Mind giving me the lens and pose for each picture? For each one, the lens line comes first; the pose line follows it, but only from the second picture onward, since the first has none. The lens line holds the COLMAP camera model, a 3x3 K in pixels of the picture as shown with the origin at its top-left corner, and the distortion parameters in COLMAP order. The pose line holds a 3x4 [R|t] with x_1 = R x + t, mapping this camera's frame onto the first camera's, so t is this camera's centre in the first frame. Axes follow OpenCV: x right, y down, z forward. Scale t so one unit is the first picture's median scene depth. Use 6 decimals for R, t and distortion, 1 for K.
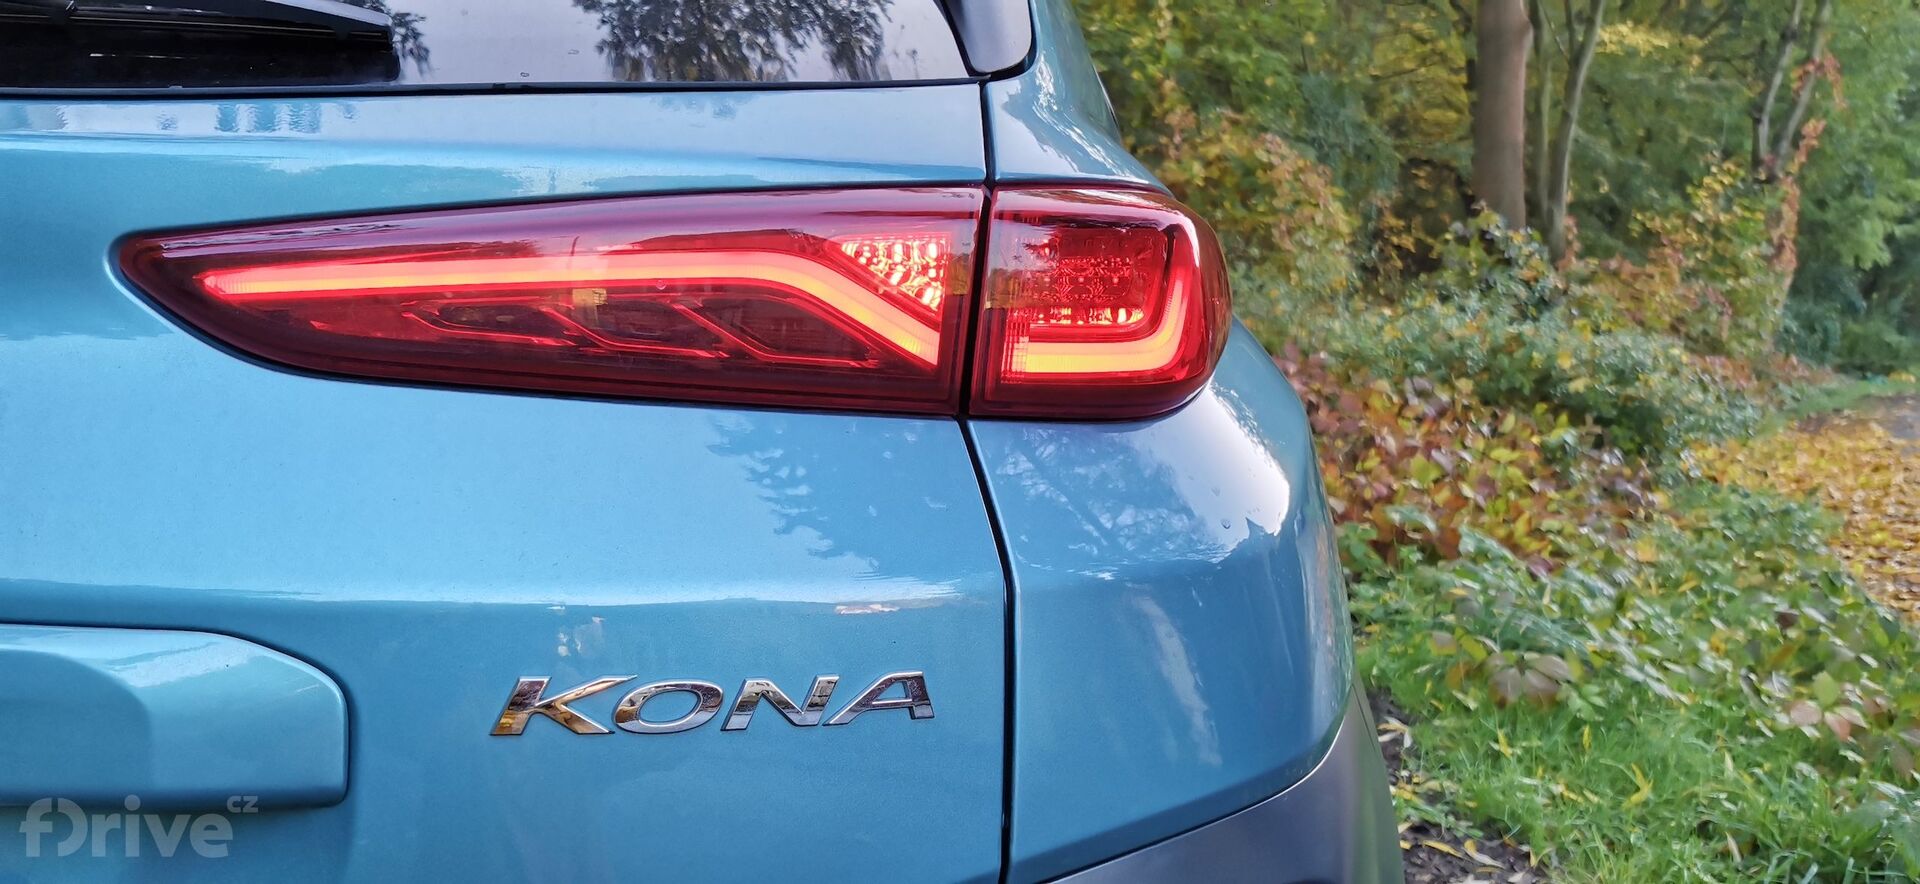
lens RADIAL K [[1453.9, 0, 960.0], [0, 1453.9, 442.0], [0, 0, 1]] dist [0.014168, -0.093627]
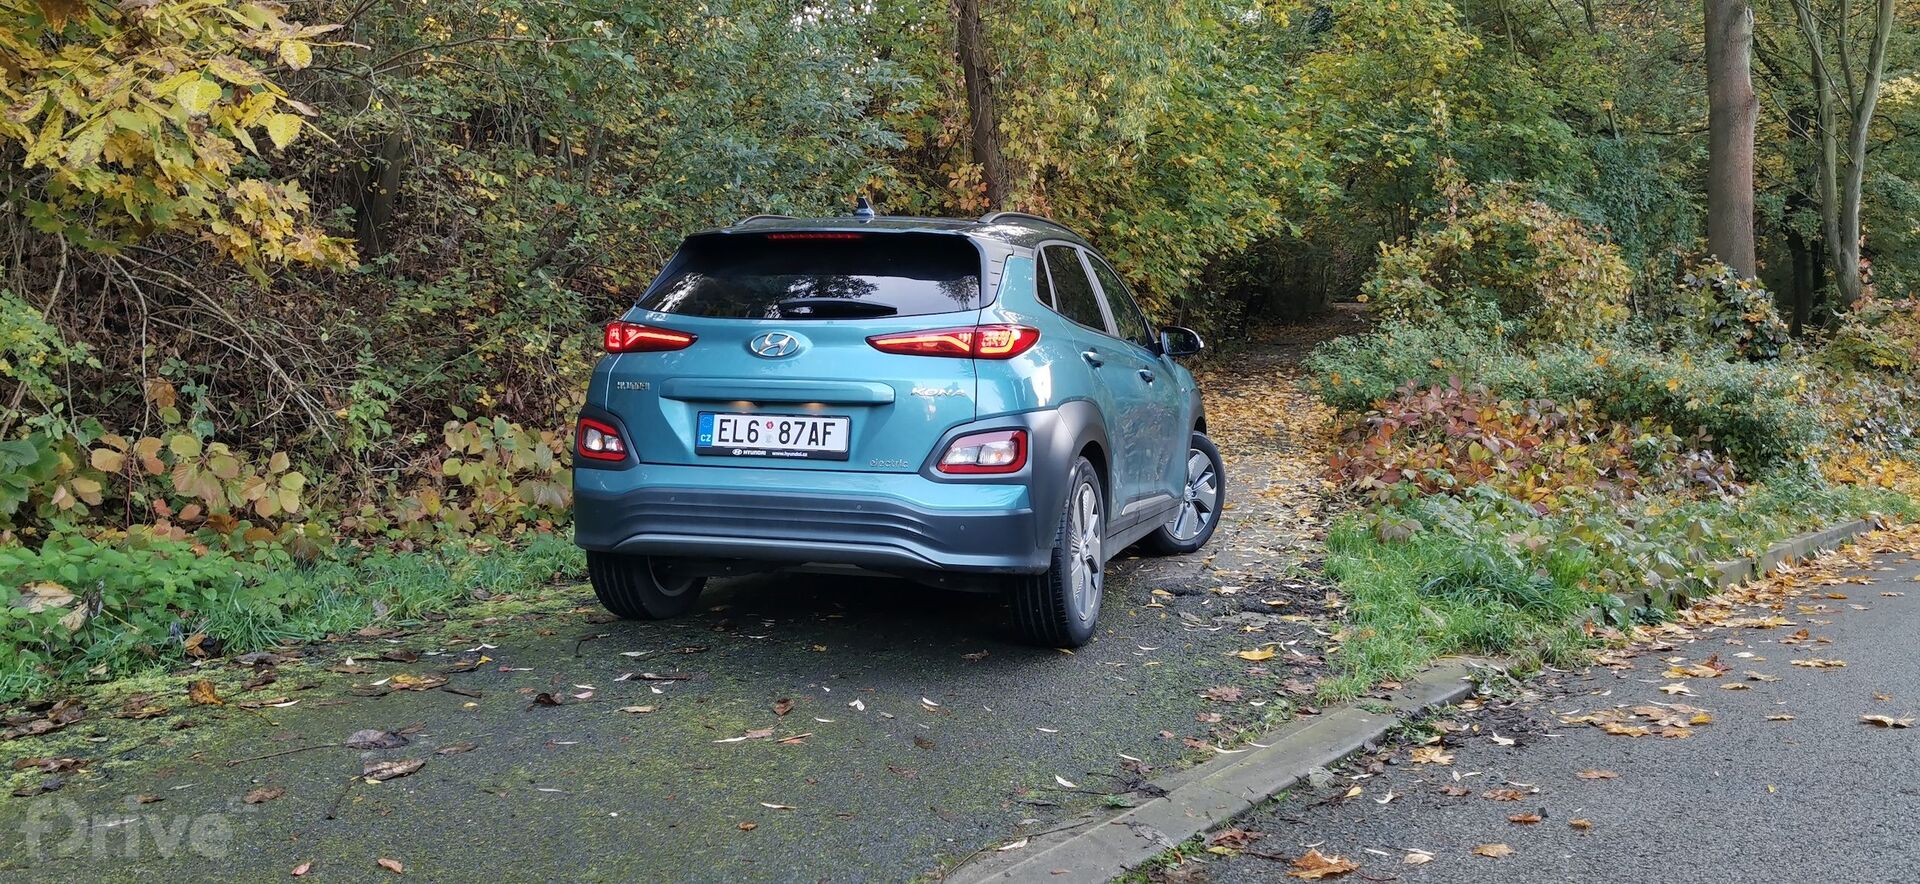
lens RADIAL K [[1453.9, 0, 960.0], [0, 1453.9, 442.0], [0, 0, 1]] dist [0.014168, -0.093627]
pose [[0.967770, -0.012632, -0.251519, 0.060356], [0.001911, 0.999081, -0.042825, 0.024447], [0.251829, 0.040964, 0.966904, -0.206146]]
